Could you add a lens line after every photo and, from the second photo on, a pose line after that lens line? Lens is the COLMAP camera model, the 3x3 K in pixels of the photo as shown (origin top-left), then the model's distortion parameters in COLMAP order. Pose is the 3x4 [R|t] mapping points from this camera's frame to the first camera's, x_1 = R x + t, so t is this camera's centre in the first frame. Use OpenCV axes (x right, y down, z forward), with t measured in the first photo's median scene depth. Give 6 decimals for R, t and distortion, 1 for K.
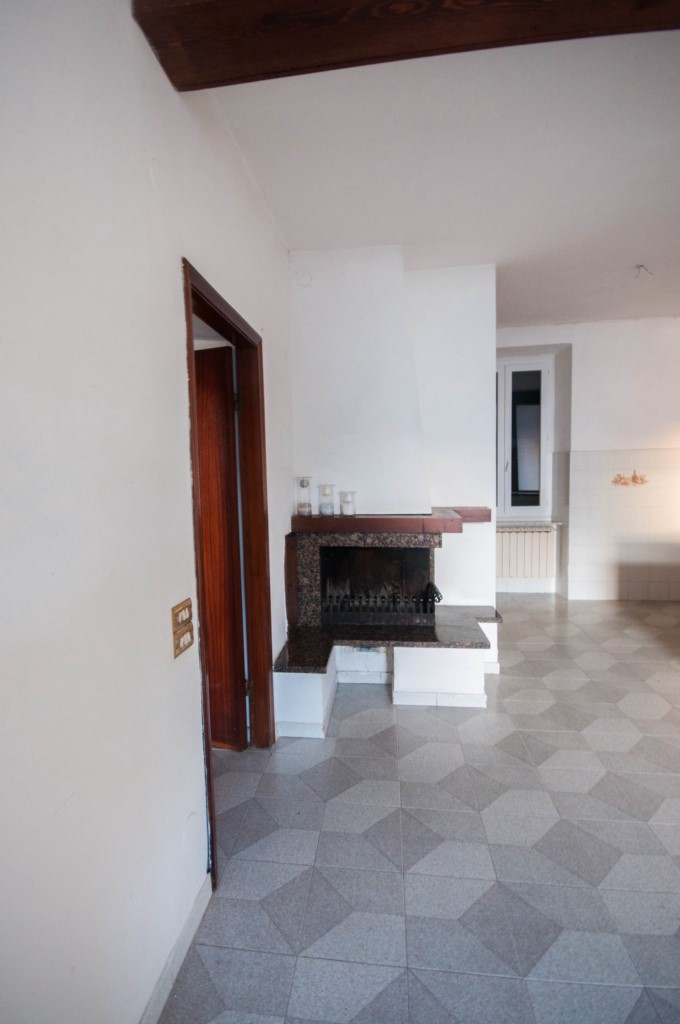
lens RADIAL K [[471.8, 0, 327.8], [0, 471.8, 506.1], [0, 0, 1]] dist [0.018746, -0.018136]
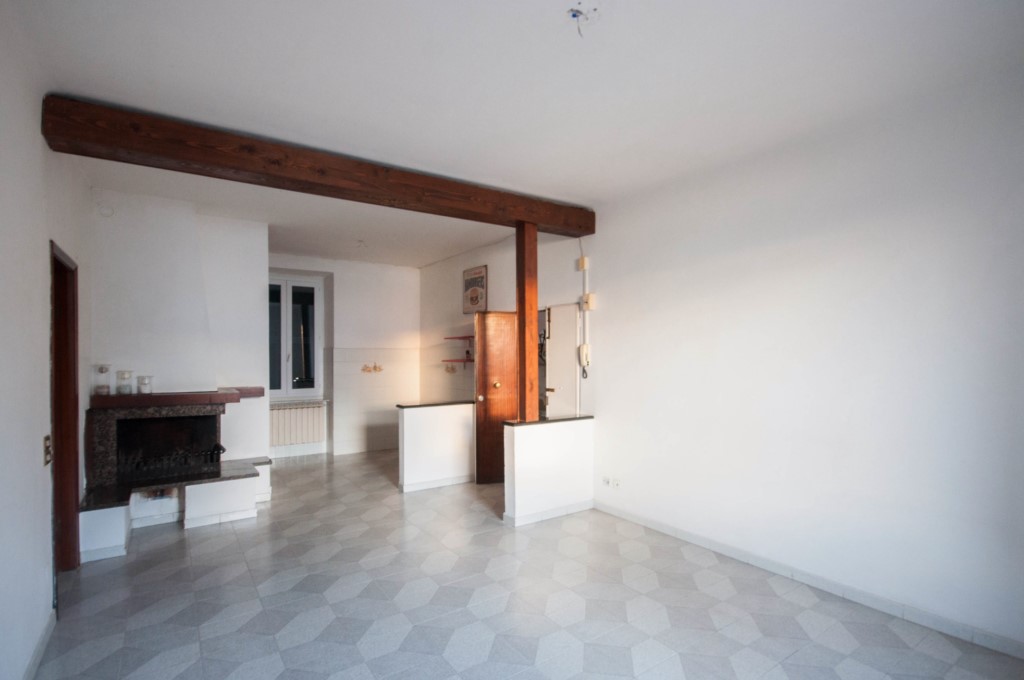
lens RADIAL K [[482.1, 0, 500.5], [0, 482.1, 357.1], [0, 0, 1]] dist [0.013913, -0.014501]
pose [[0.748798, 0.019327, 0.662516, -0.108211], [0.033793, 0.997162, -0.067282, 0.040548], [-0.661936, 0.072769, 0.746020, -0.654564]]
